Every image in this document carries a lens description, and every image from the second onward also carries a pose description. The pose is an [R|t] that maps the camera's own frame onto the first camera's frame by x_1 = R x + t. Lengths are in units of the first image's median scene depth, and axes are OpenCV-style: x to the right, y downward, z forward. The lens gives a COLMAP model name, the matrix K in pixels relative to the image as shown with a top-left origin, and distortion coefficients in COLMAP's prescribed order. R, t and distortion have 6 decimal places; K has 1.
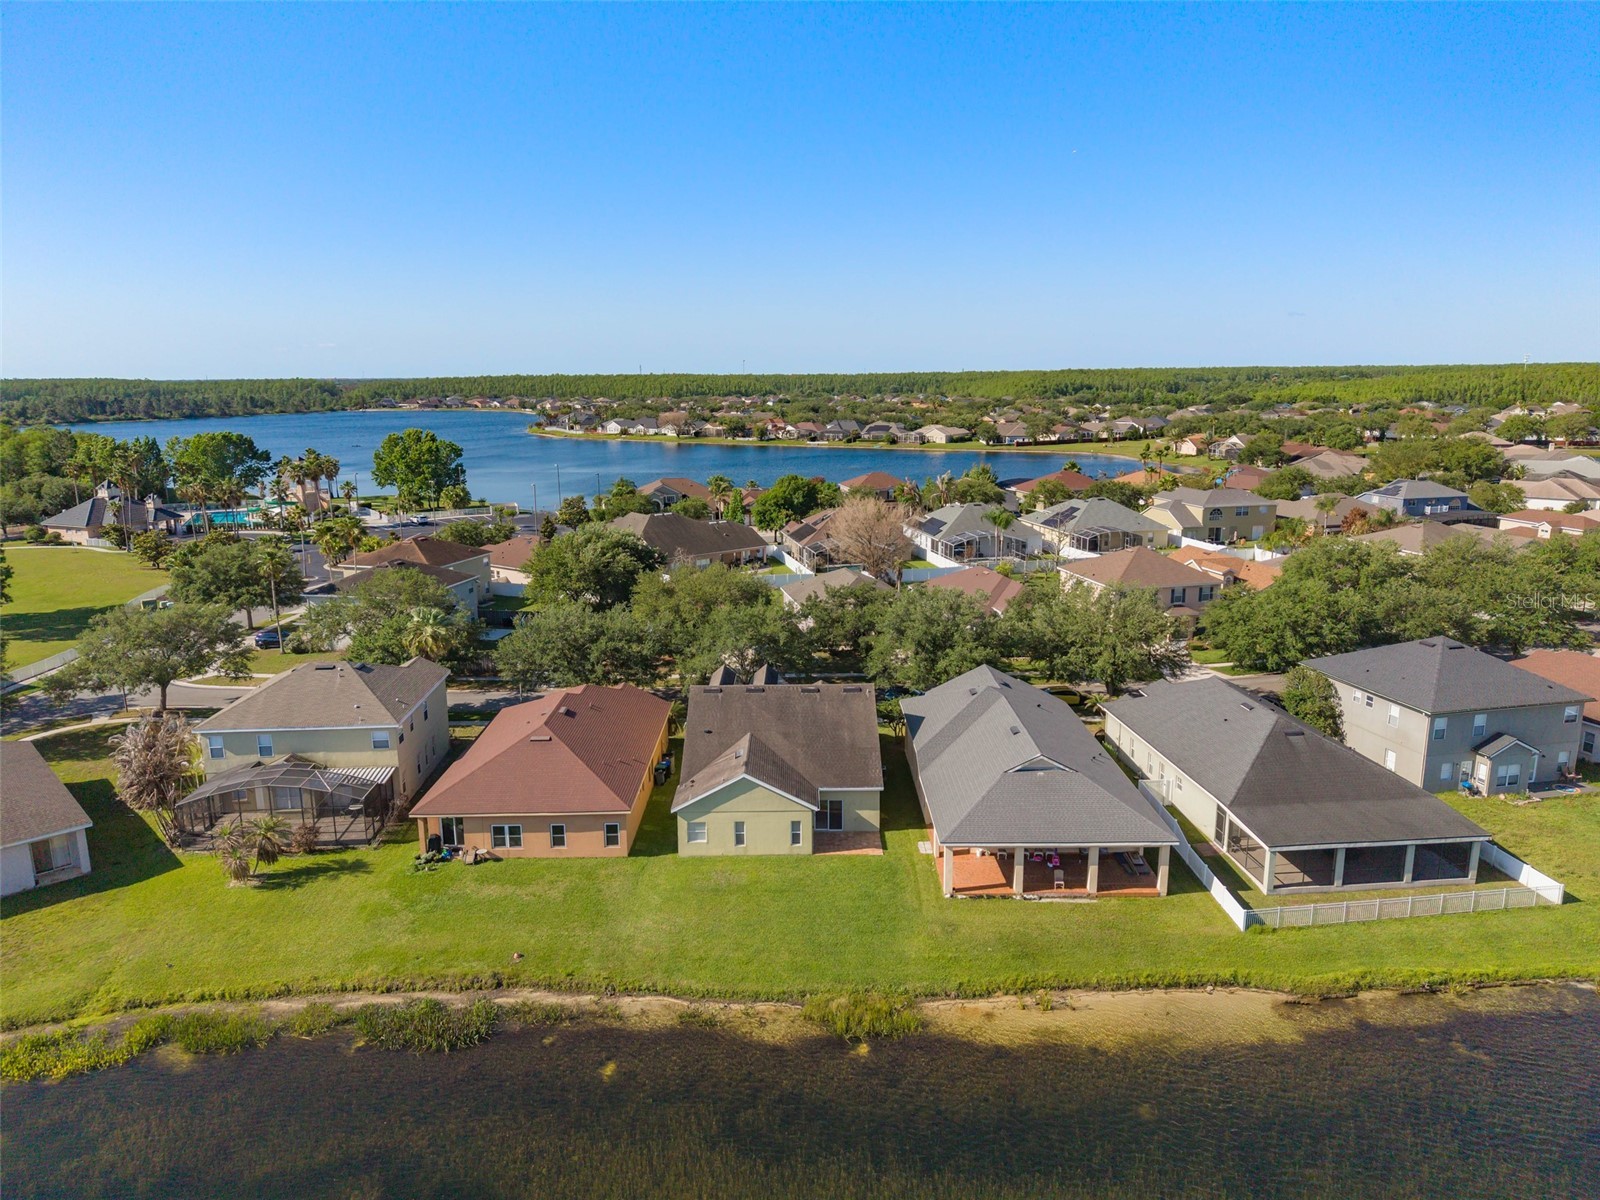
lens RADIAL K [[1079.7, 0, 800.0], [0, 1079.7, 600.0], [0, 0, 1]] dist [0.023261, 0.000651]
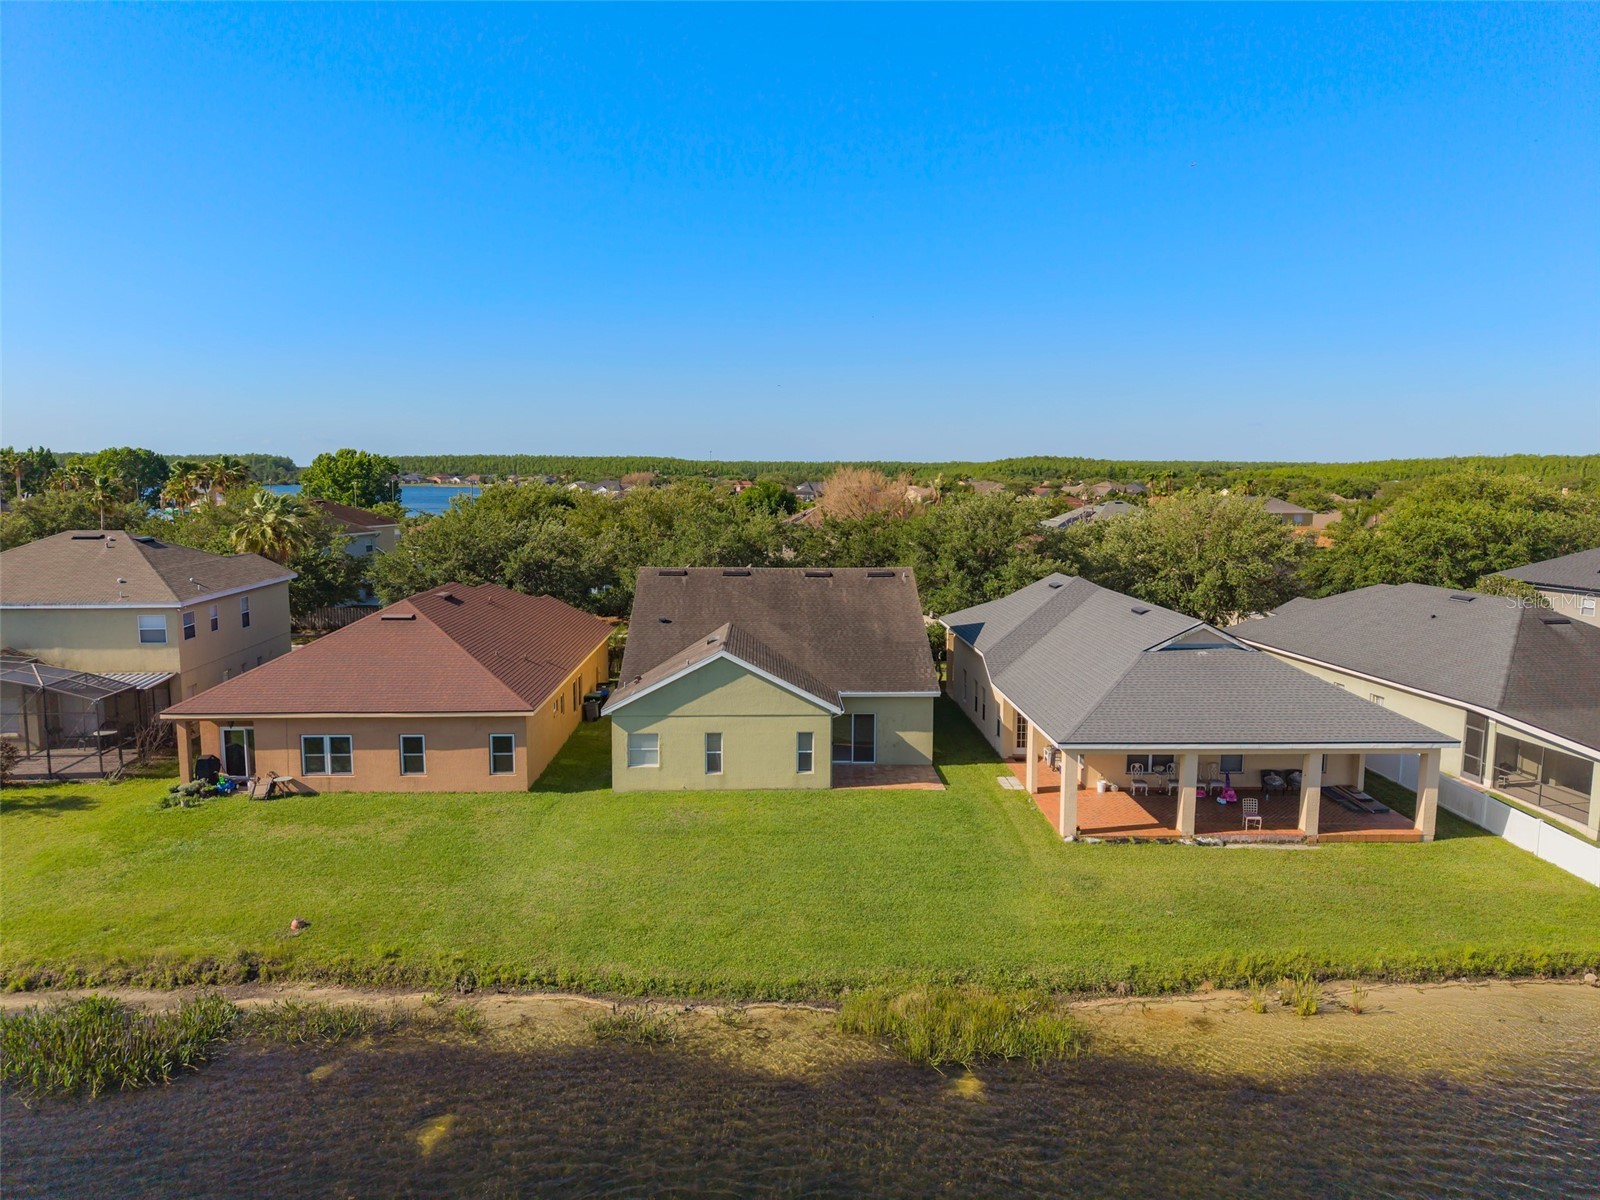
lens RADIAL K [[1073.9, 0, 800.0], [0, 1073.9, 600.0], [0, 0, 1]] dist [0.015731, -0.000301]
pose [[0.999372, 0.010327, 0.033898, -0.032723], [-0.007073, 0.995477, -0.094739, 0.216479], [-0.034723, 0.094439, 0.994925, 0.444922]]
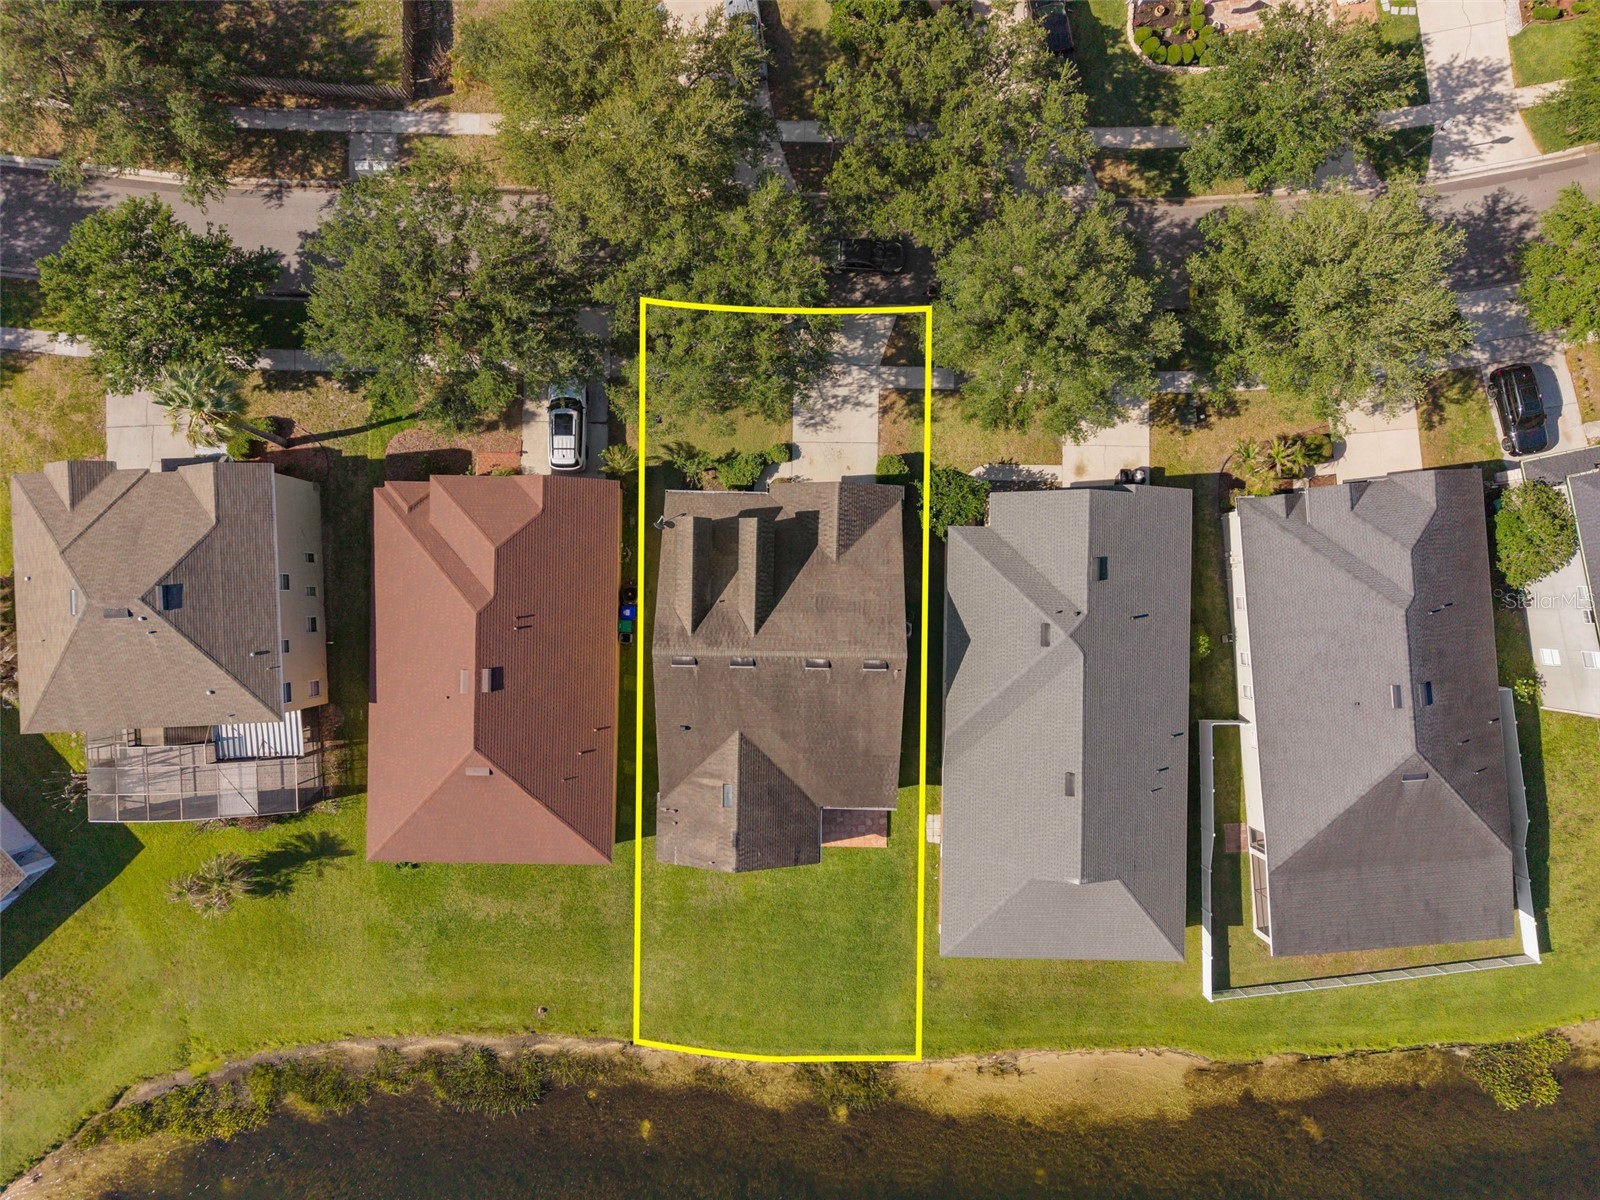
lens RADIAL K [[1079.7, 0, 800.0], [0, 1079.7, 600.0], [0, 0, 1]] dist [0.023261, 0.000651]
pose [[0.999730, 0.018471, 0.014071, -0.018429], [-0.017383, 0.193548, 0.980937, -0.848182], [0.015395, -0.980917, 0.193817, 1.196274]]
